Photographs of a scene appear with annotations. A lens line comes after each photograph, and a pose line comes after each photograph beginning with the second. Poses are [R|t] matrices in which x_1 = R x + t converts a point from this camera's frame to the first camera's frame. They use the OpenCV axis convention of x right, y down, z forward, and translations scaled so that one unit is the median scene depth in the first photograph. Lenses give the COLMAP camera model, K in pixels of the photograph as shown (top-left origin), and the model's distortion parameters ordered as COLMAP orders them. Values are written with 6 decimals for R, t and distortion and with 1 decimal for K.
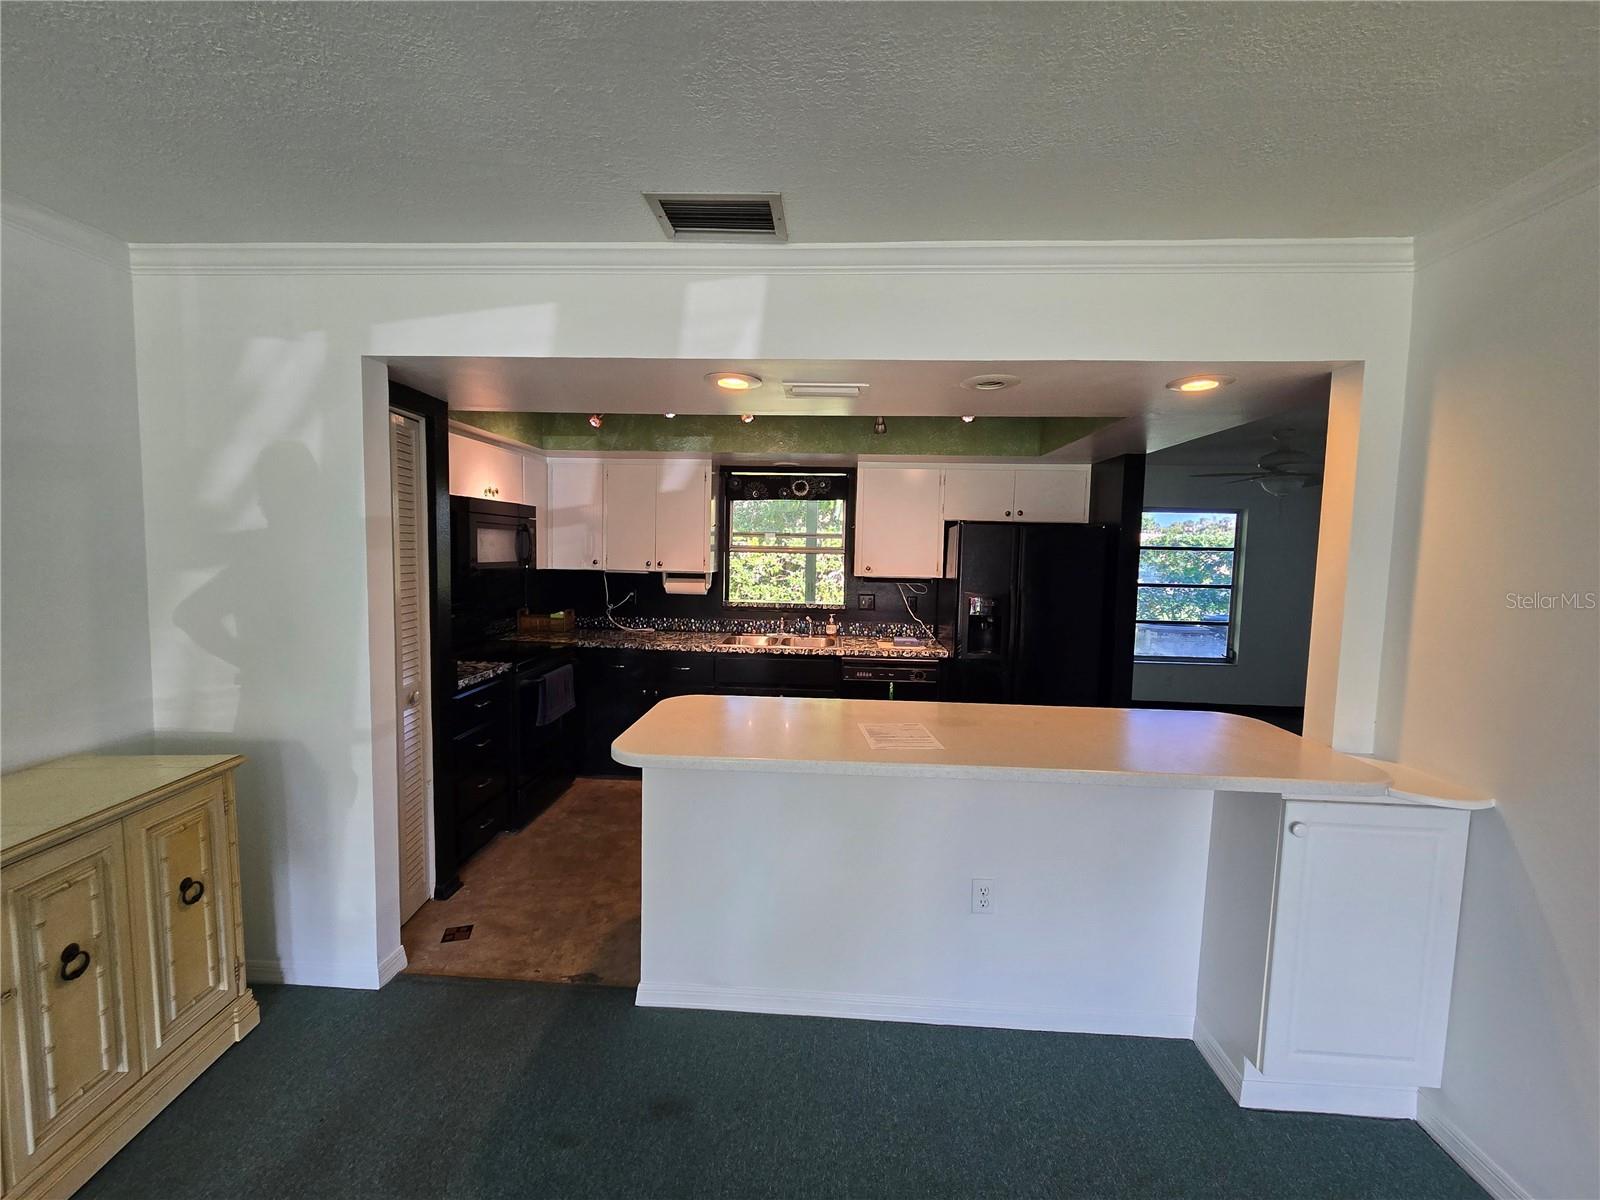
lens RADIAL K [[651.1, 0, 801.5], [0, 651.1, 594.5], [0, 0, 1]] dist [-0.001591, 0.000310]
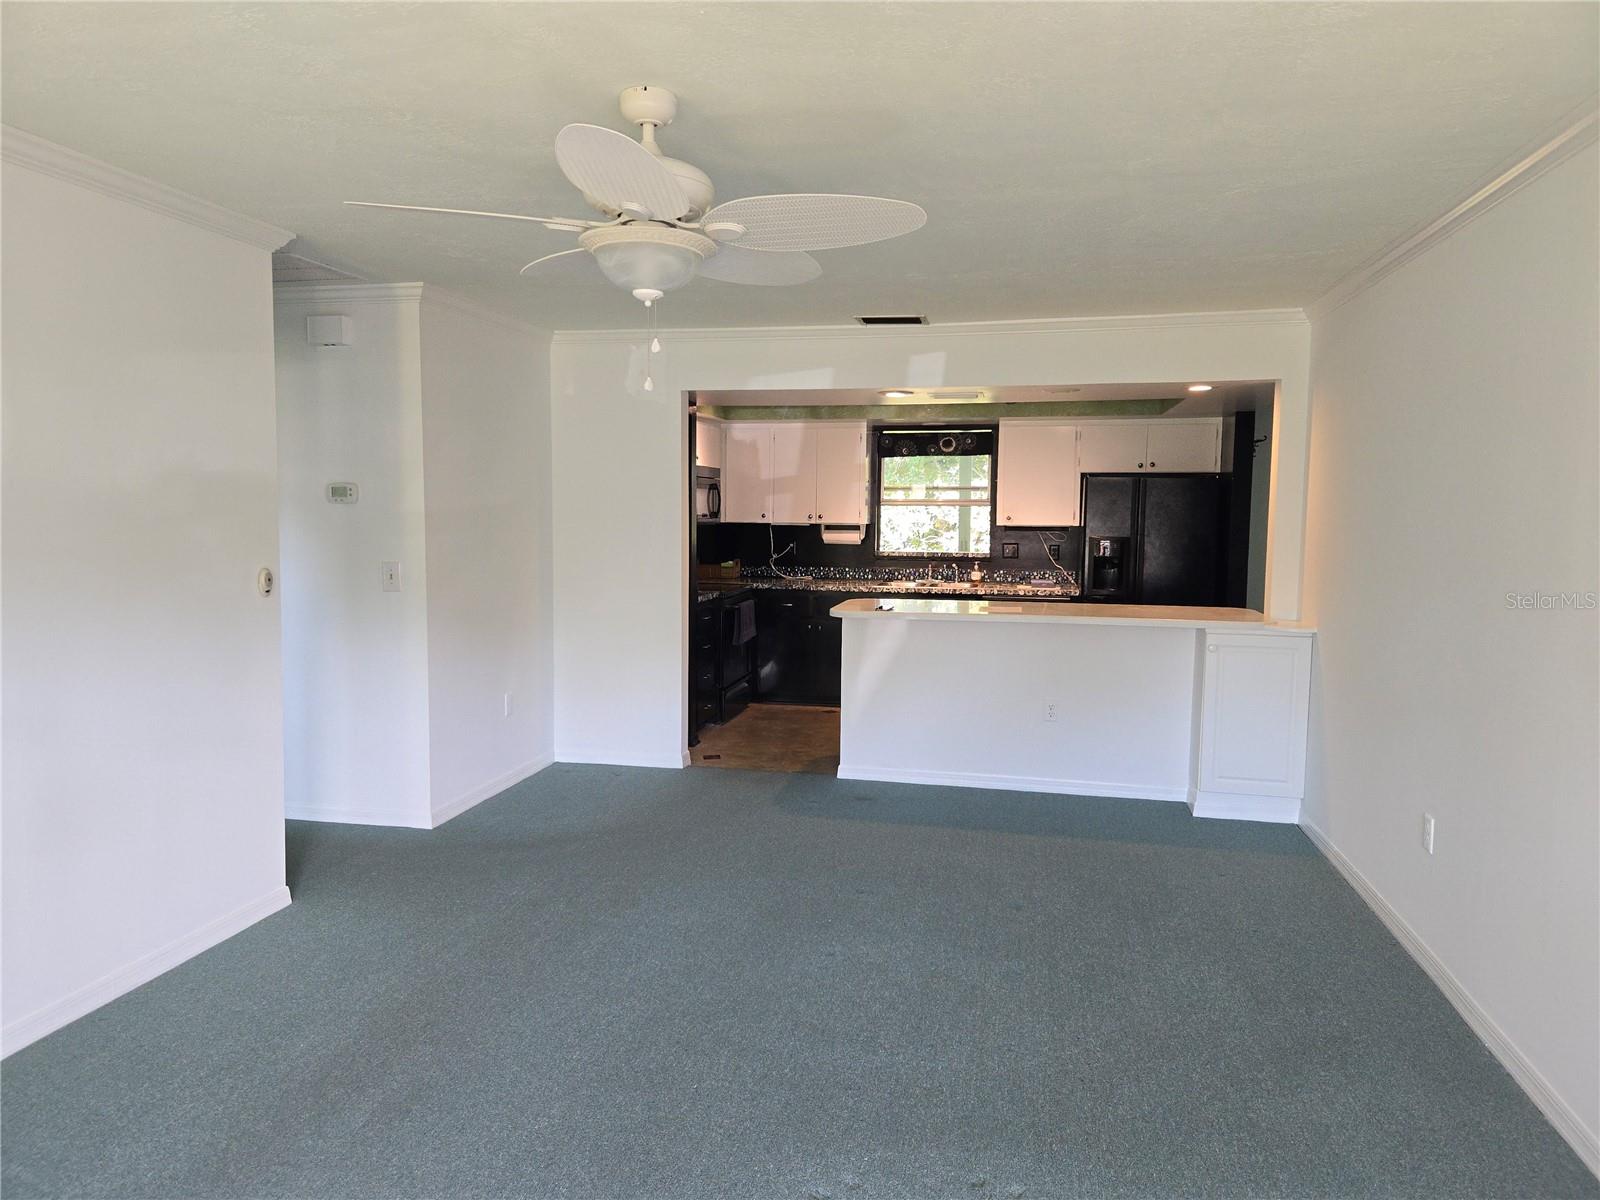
lens RADIAL K [[1077.0, 0, 796.9], [0, 1077.0, 604.3], [0, 0, 1]] dist [0.056373, -0.008729]
pose [[0.987187, 0.000669, -0.159564, 0.038335], [0.002322, 0.999825, 0.018555, 0.067783], [0.159548, -0.018688, 0.987013, -0.822599]]
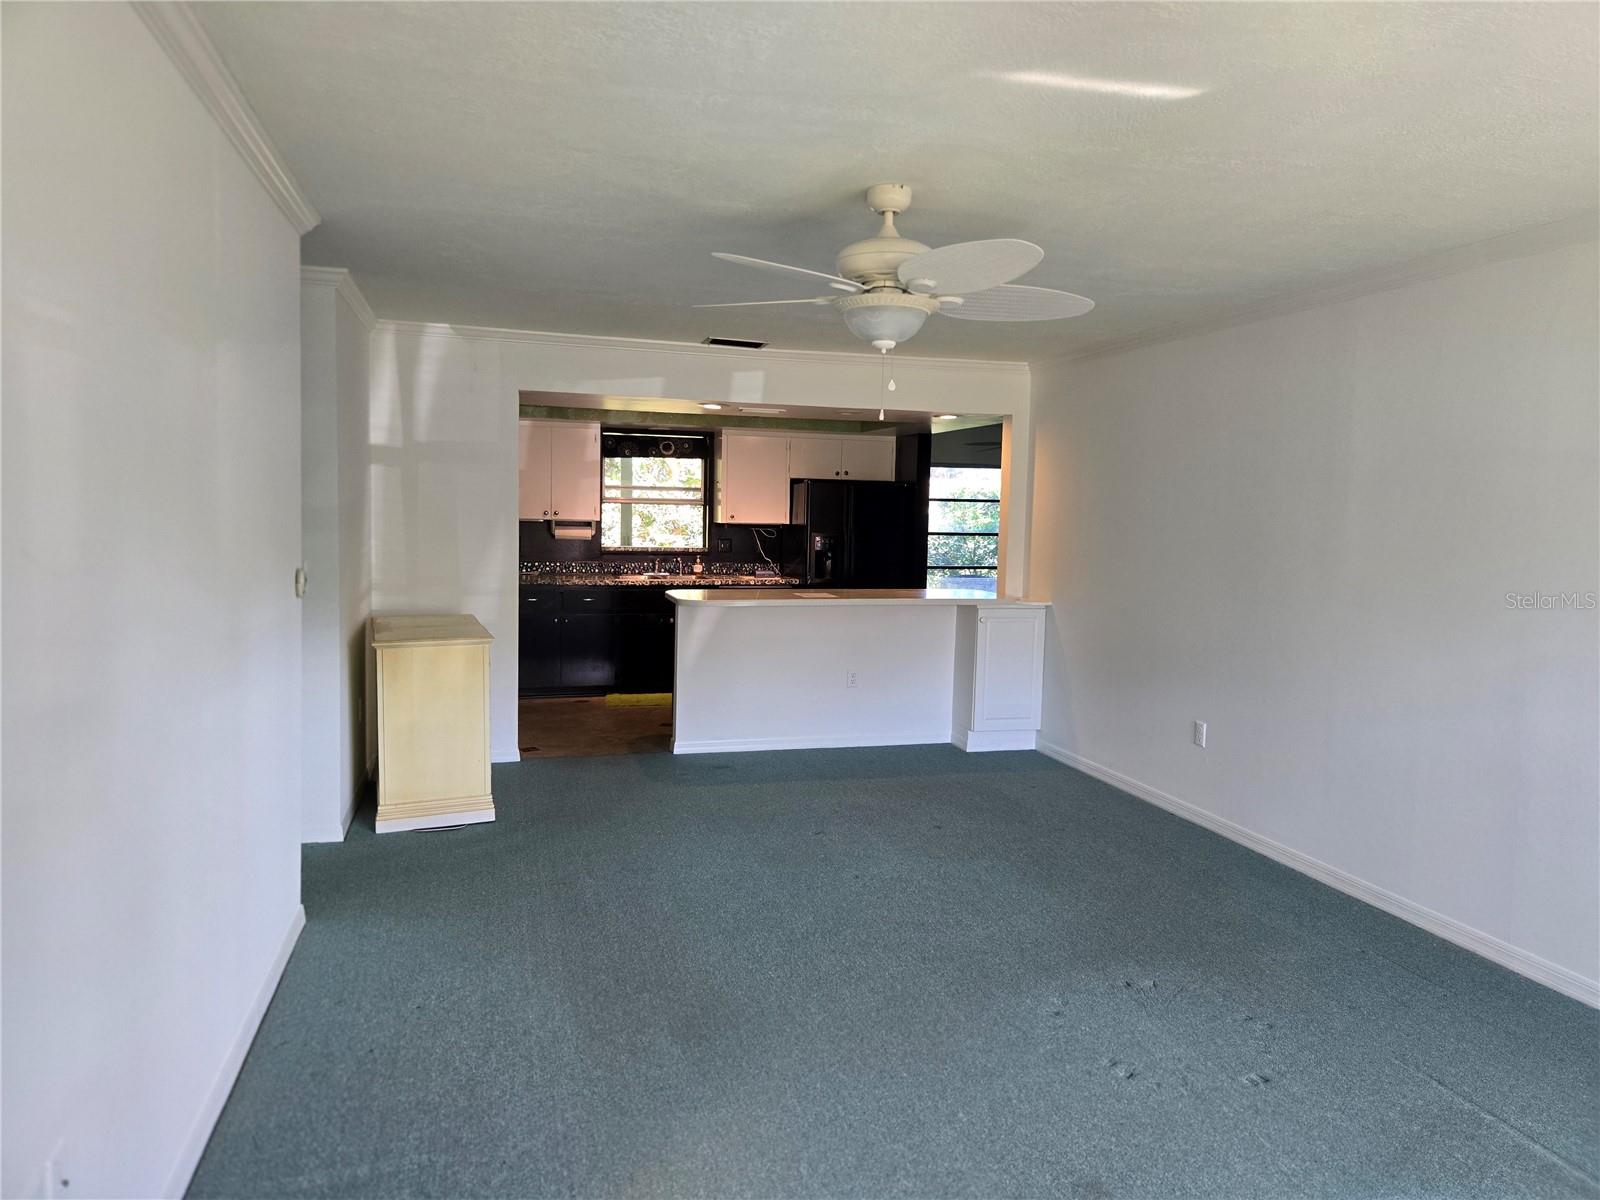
lens RADIAL K [[1077.0, 0, 799.9], [0, 1077.0, 596.0], [0, 0, 1]] dist [0.056373, -0.008729]
pose [[0.944830, -0.027568, 0.326399, -0.427958], [0.021571, 0.999526, 0.021981, 0.065525], [-0.326850, -0.013728, 0.944977, -0.933744]]
